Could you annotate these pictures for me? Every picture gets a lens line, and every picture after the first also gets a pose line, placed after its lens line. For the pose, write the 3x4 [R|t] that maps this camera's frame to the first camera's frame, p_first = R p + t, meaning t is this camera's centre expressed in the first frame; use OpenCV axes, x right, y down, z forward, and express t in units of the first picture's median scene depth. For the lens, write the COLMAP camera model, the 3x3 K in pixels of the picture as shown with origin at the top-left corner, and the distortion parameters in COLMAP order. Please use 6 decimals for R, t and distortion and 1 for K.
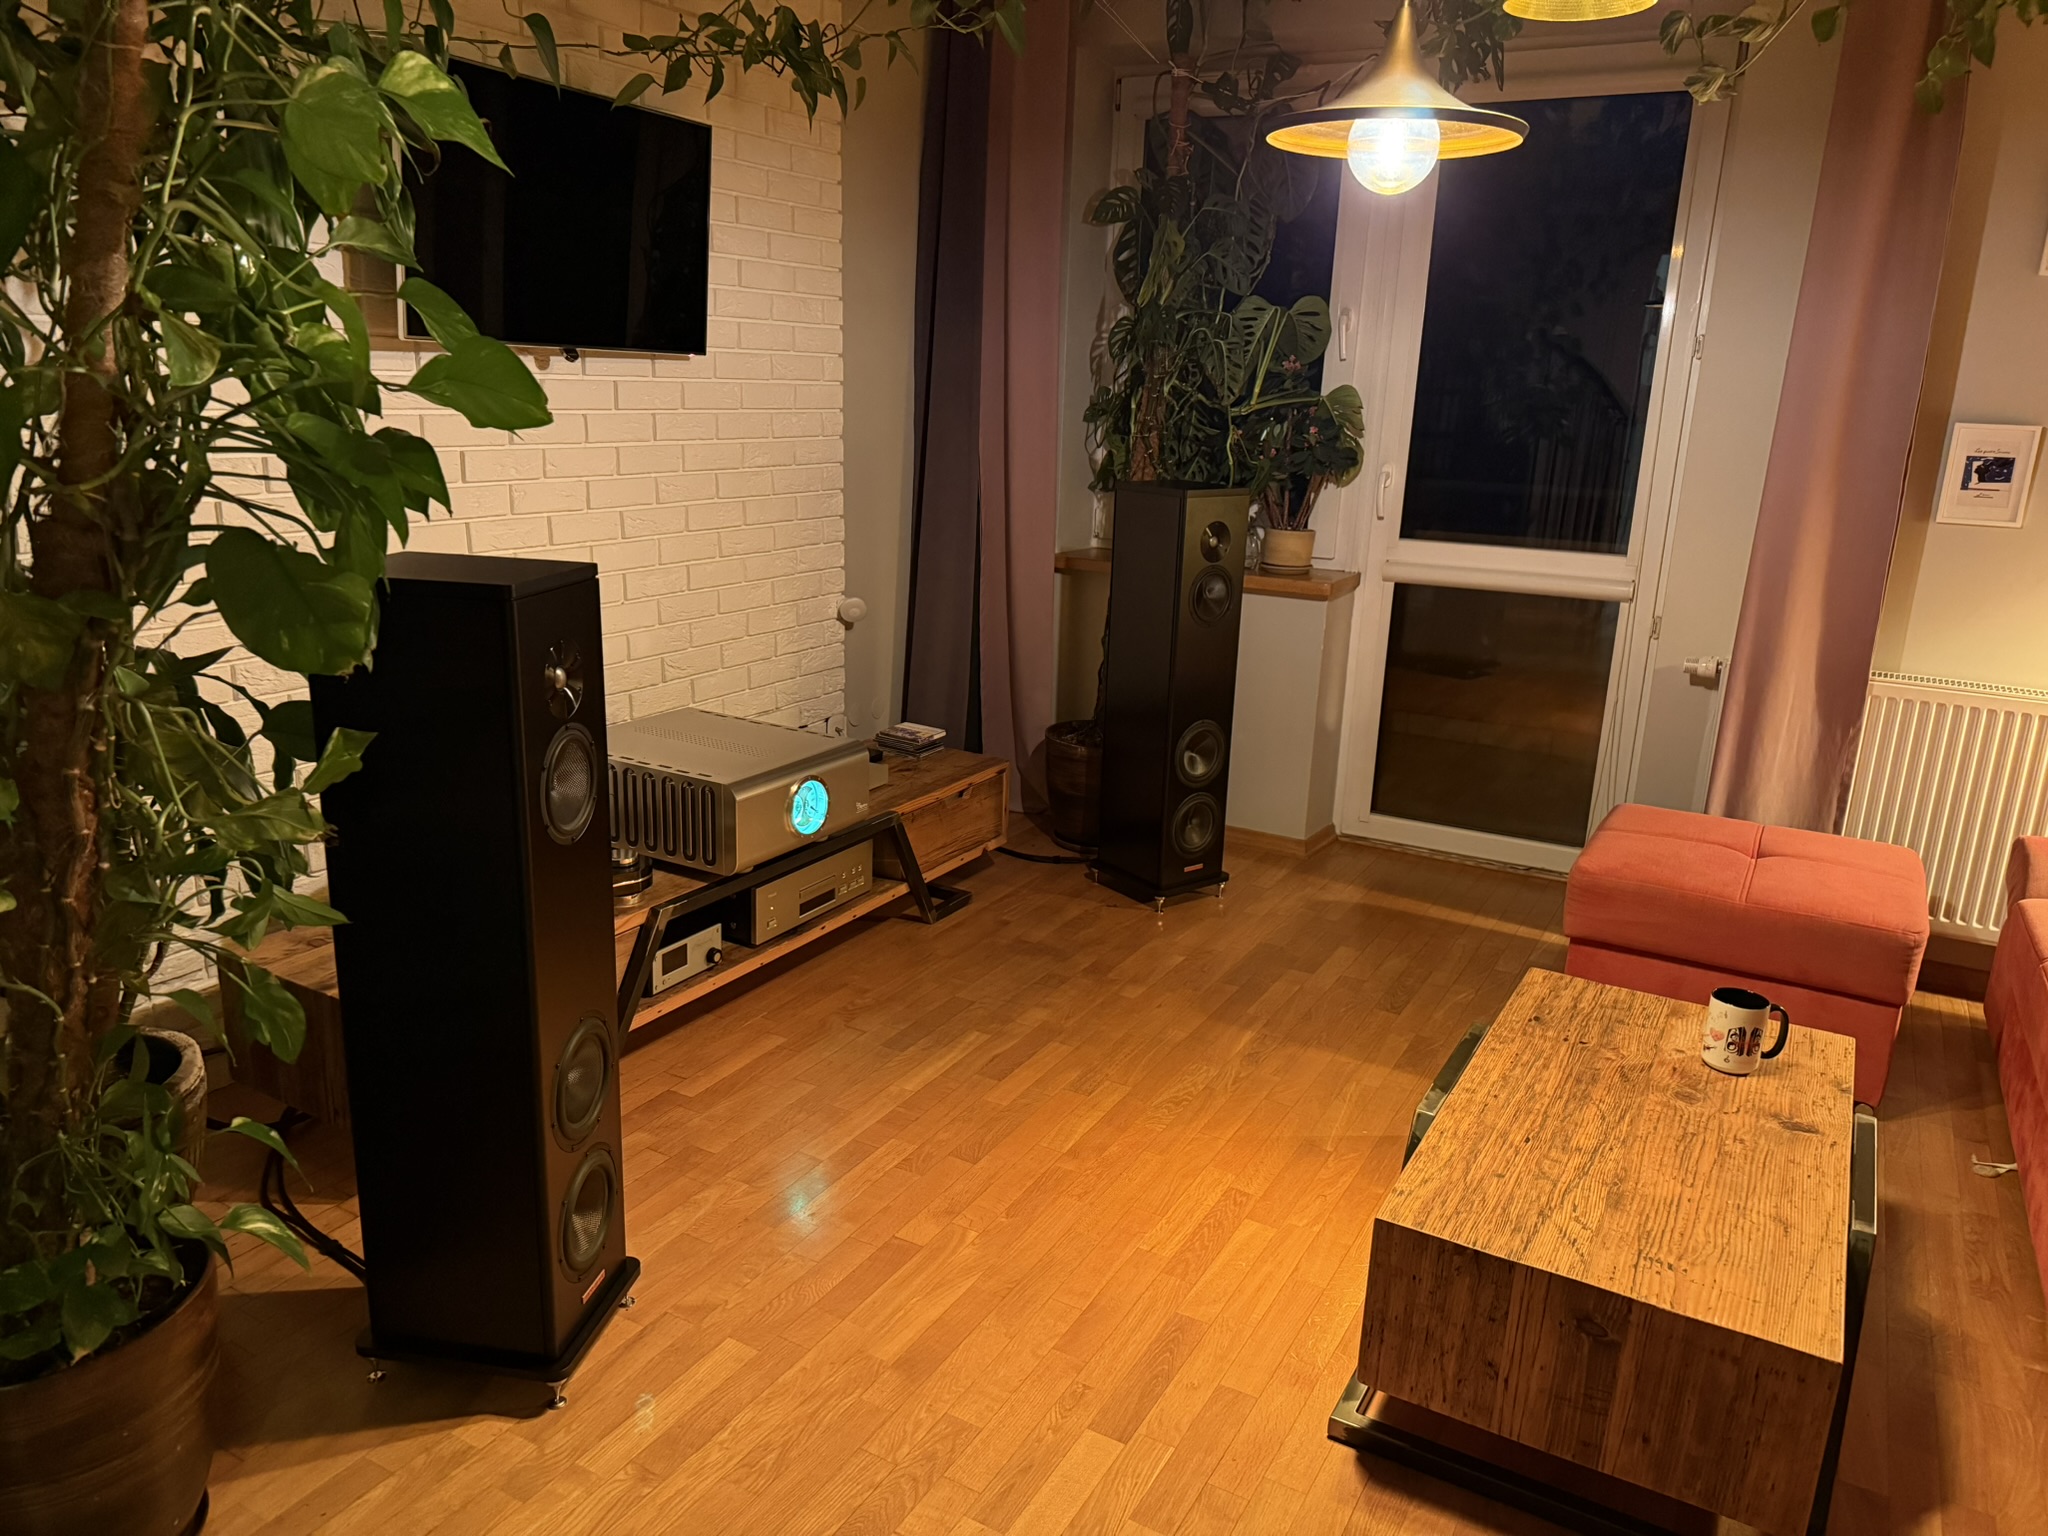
lens RADIAL K [[1424.6, 0, 1026.4], [0, 1424.6, 774.0], [0, 0, 1]] dist [0.135894, -0.213156]
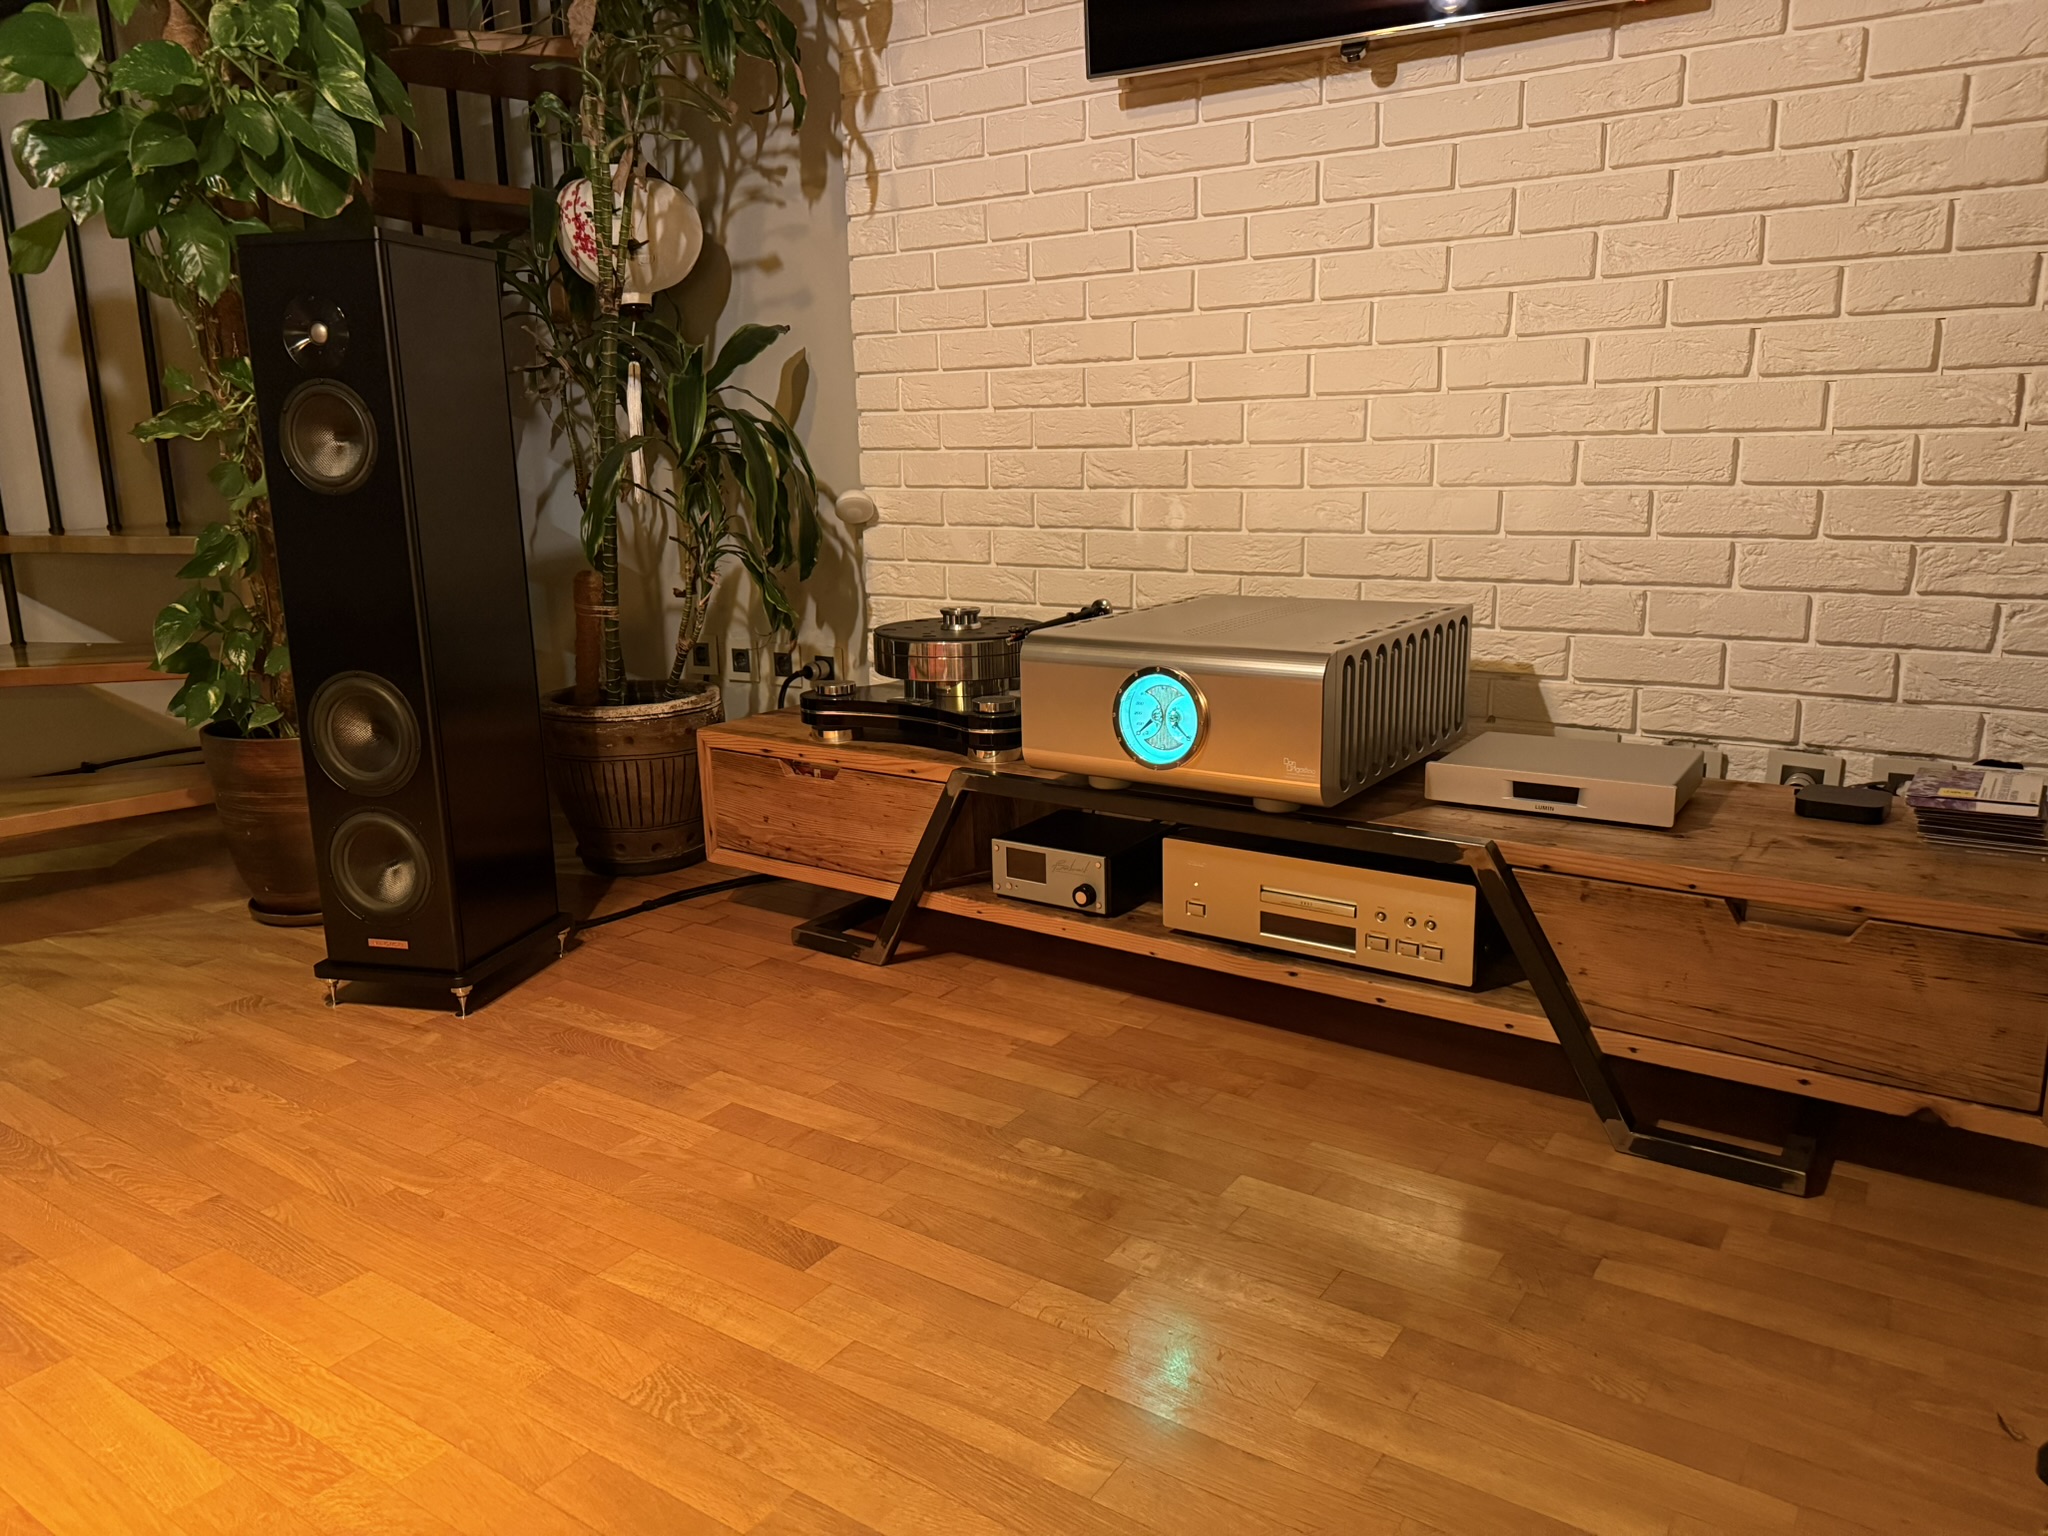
lens RADIAL K [[1424.6, 0, 1026.4], [0, 1424.6, 774.0], [0, 0, 1]] dist [0.135894, -0.213156]
pose [[-0.086812, 0.191653, -0.977616, 0.396708], [-0.249637, 0.945827, 0.207589, -0.058679], [0.964440, 0.262071, -0.034265, 0.853930]]
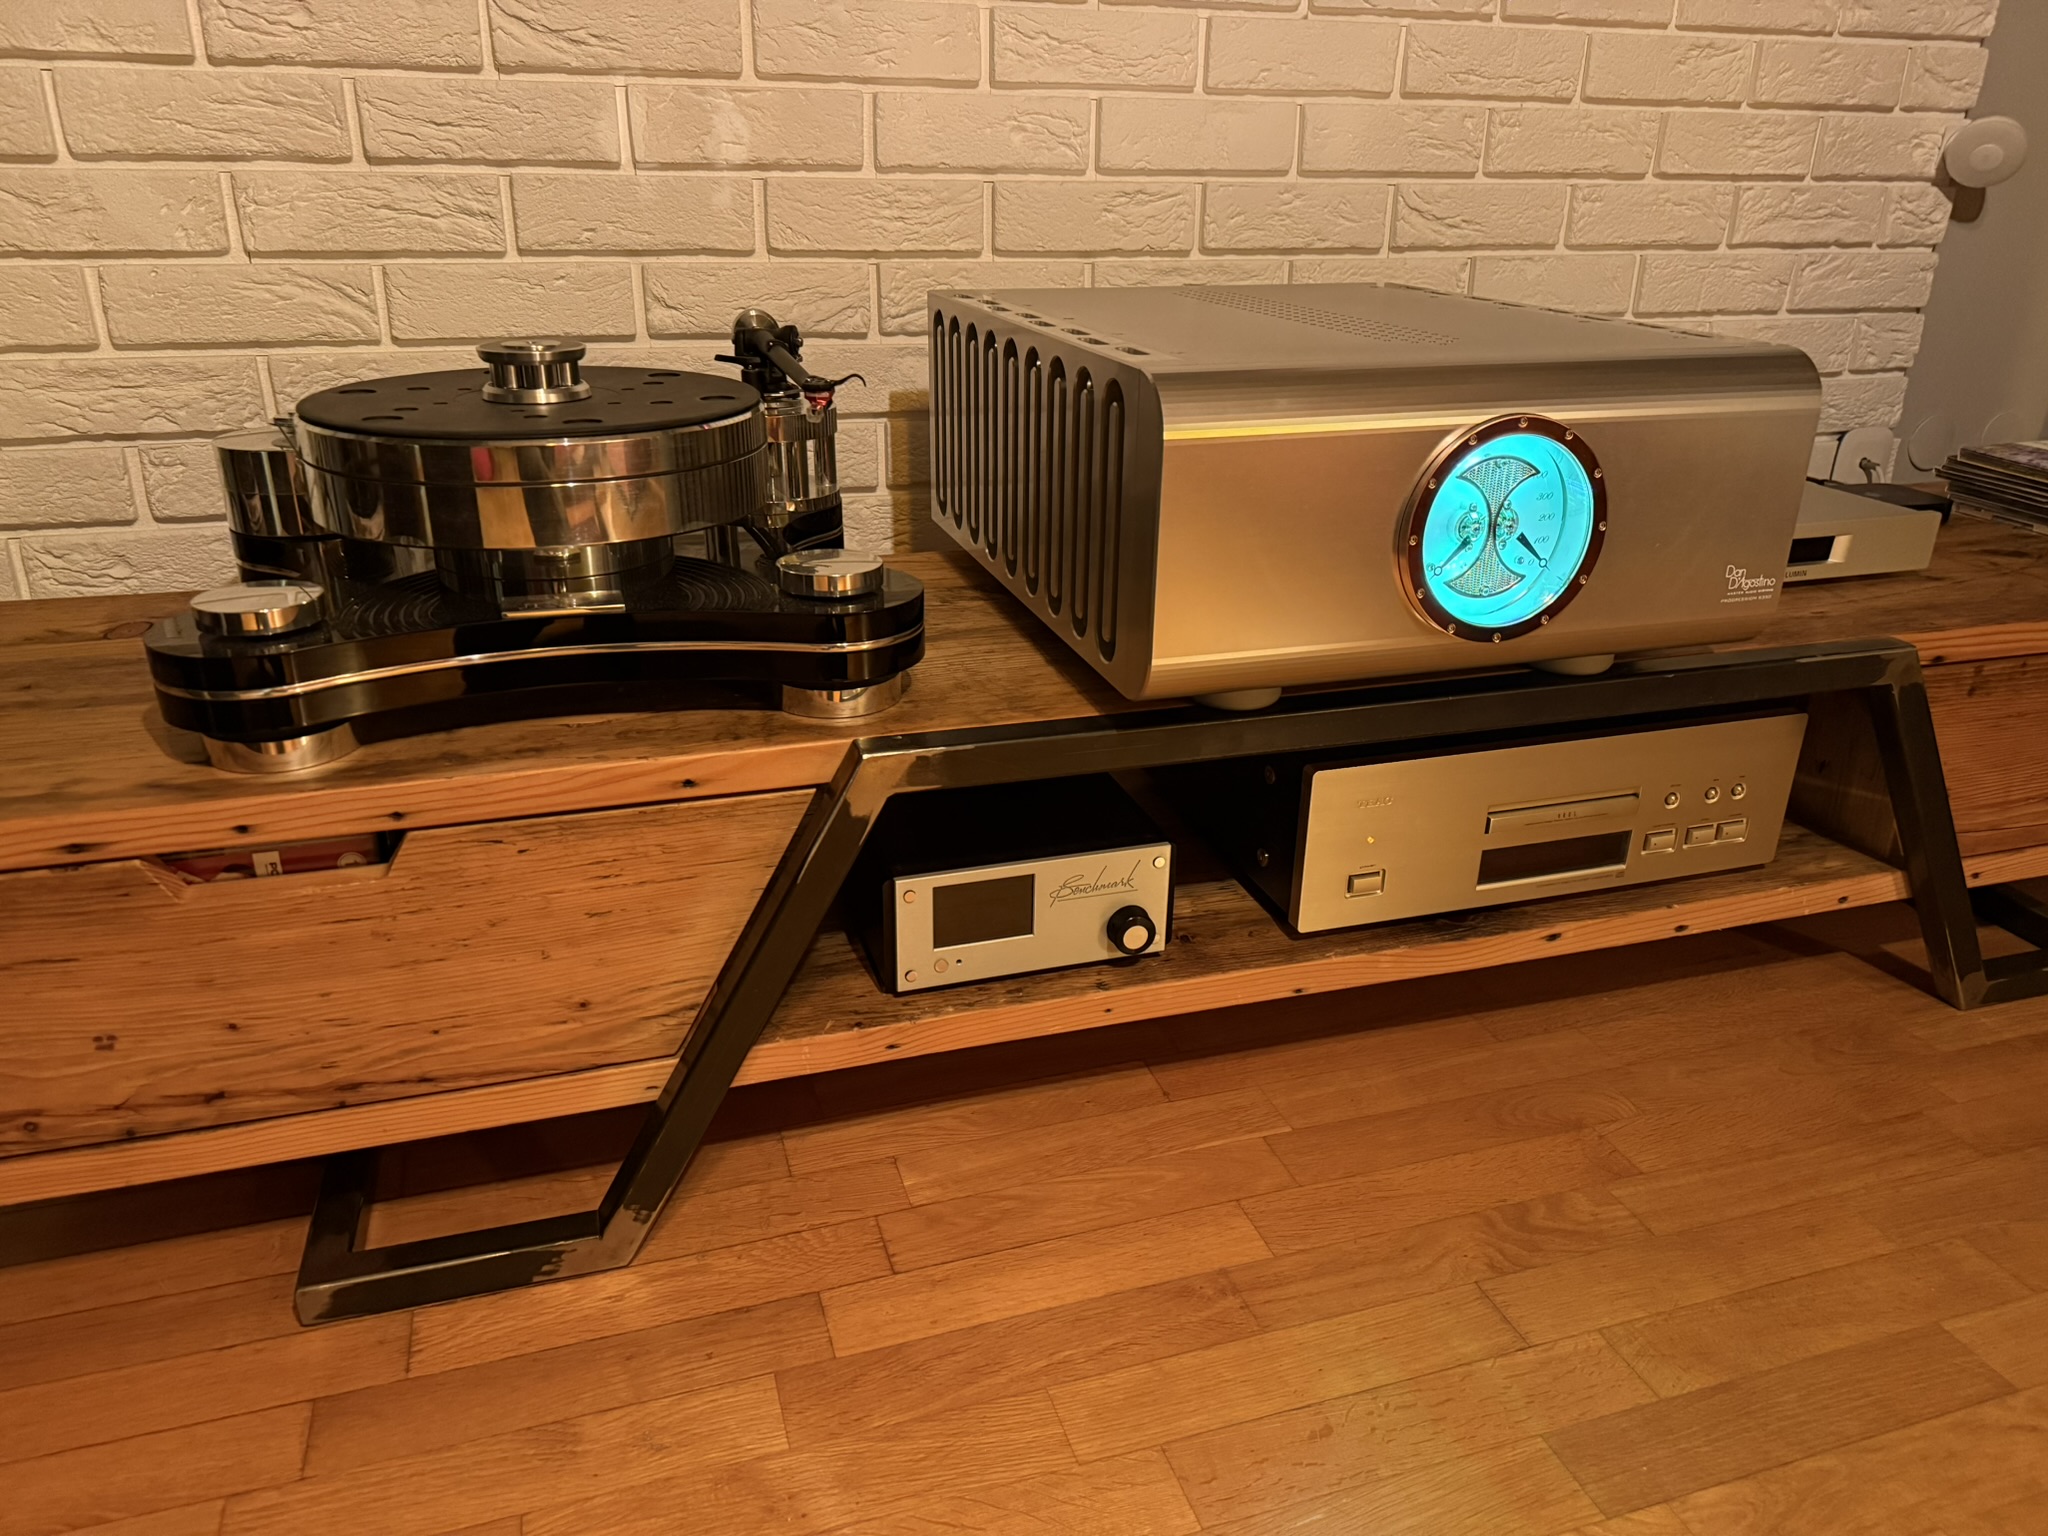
lens RADIAL K [[1455.8, 0, 1025.3], [0, 1455.8, 774.5], [0, 0, 1]] dist [0.003056, -0.005271]
pose [[0.733284, 0.238526, -0.636710, -0.024052], [-0.168185, 0.970976, 0.170056, 0.032176], [0.658794, -0.017614, 0.752118, 0.633466]]
